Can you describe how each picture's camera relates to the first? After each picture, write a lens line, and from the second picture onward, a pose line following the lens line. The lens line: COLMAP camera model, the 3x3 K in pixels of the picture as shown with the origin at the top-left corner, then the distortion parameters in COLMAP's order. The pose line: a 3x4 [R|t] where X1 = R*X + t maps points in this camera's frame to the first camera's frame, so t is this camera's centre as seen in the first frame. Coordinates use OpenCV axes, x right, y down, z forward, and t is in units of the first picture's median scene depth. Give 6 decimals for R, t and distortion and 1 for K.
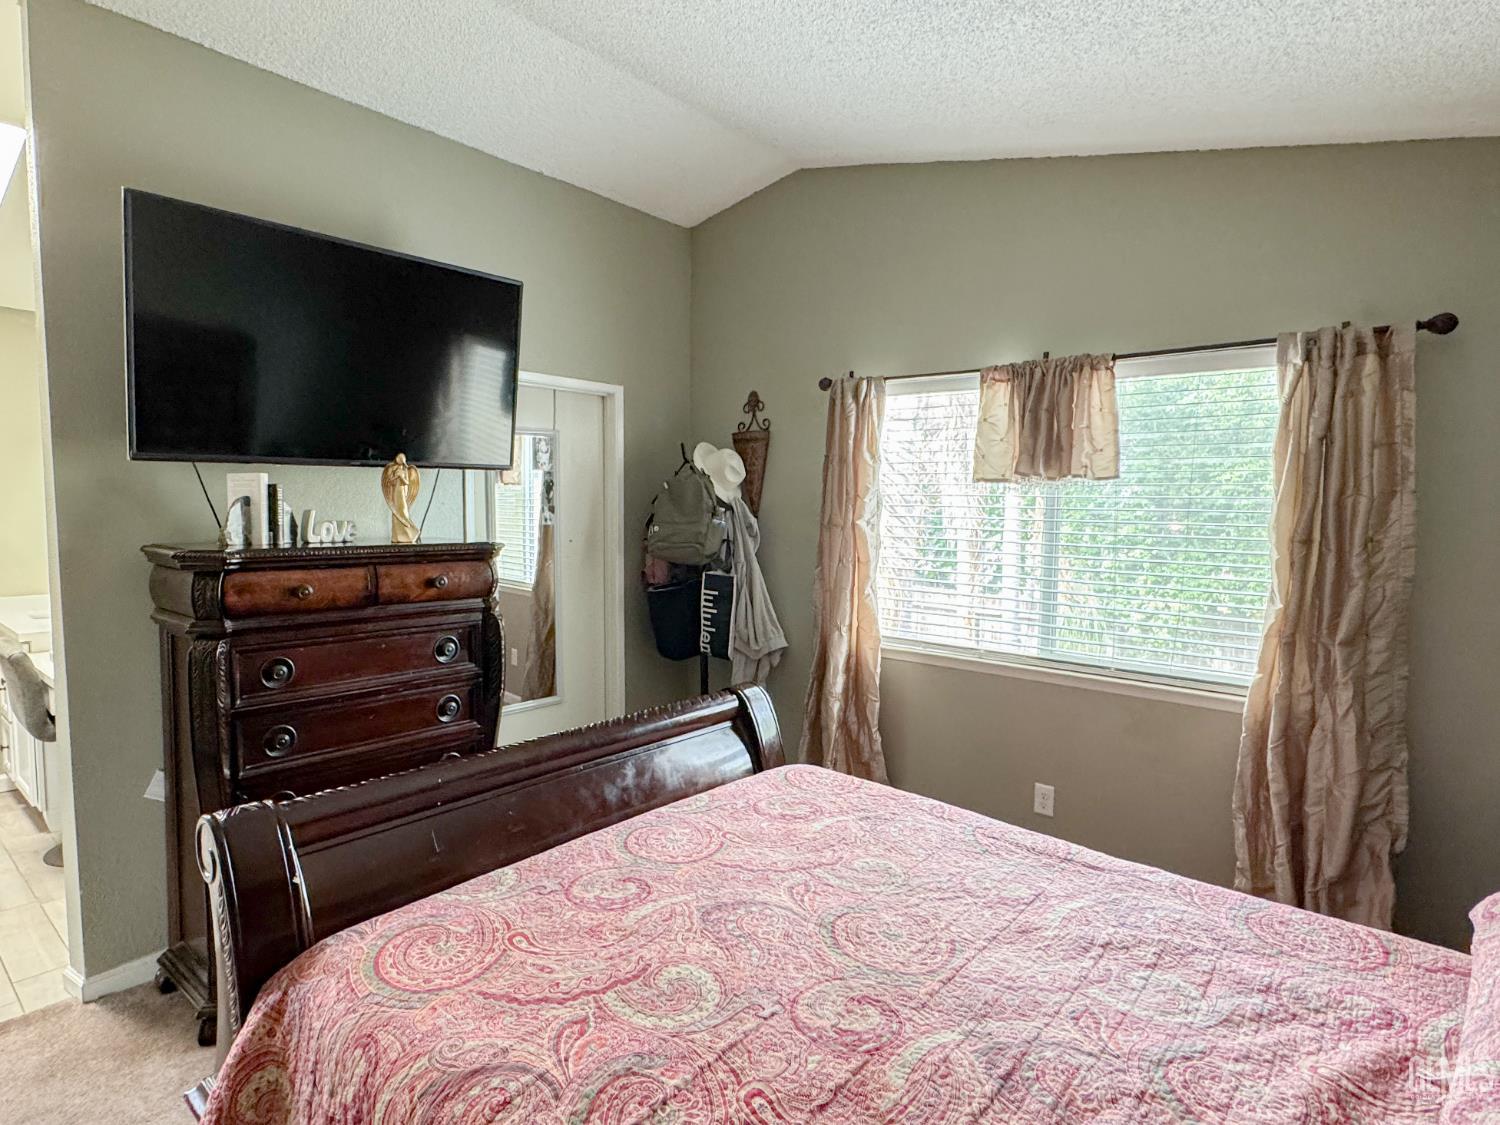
lens RADIAL K [[815.2, 0, 764.6], [0, 815.2, 557.9], [0, 0, 1]] dist [-0.006249, -0.000628]
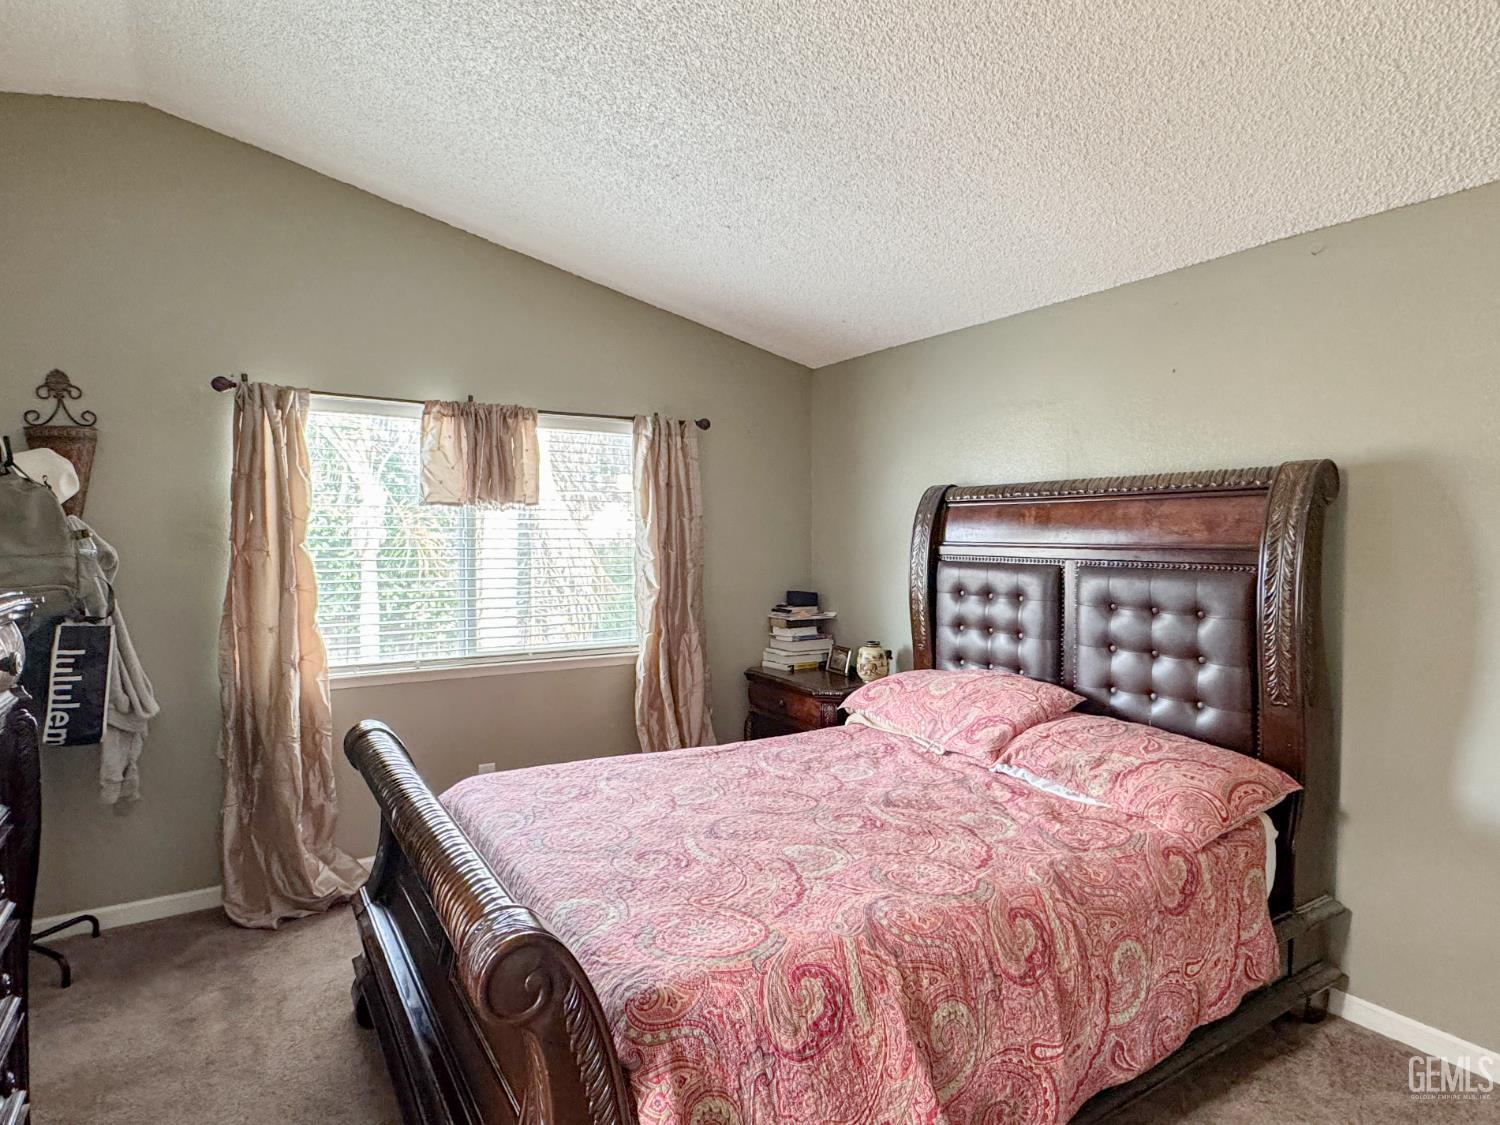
lens RADIAL K [[815.2, 0, 747.5], [0, 815.2, 571.6], [0, 0, 1]] dist [-0.006249, -0.000628]
pose [[0.307912, -0.059013, 0.949583, -0.709185], [0.065655, 0.997013, 0.040672, -0.022942], [-0.949147, 0.049822, 0.310867, 0.291717]]
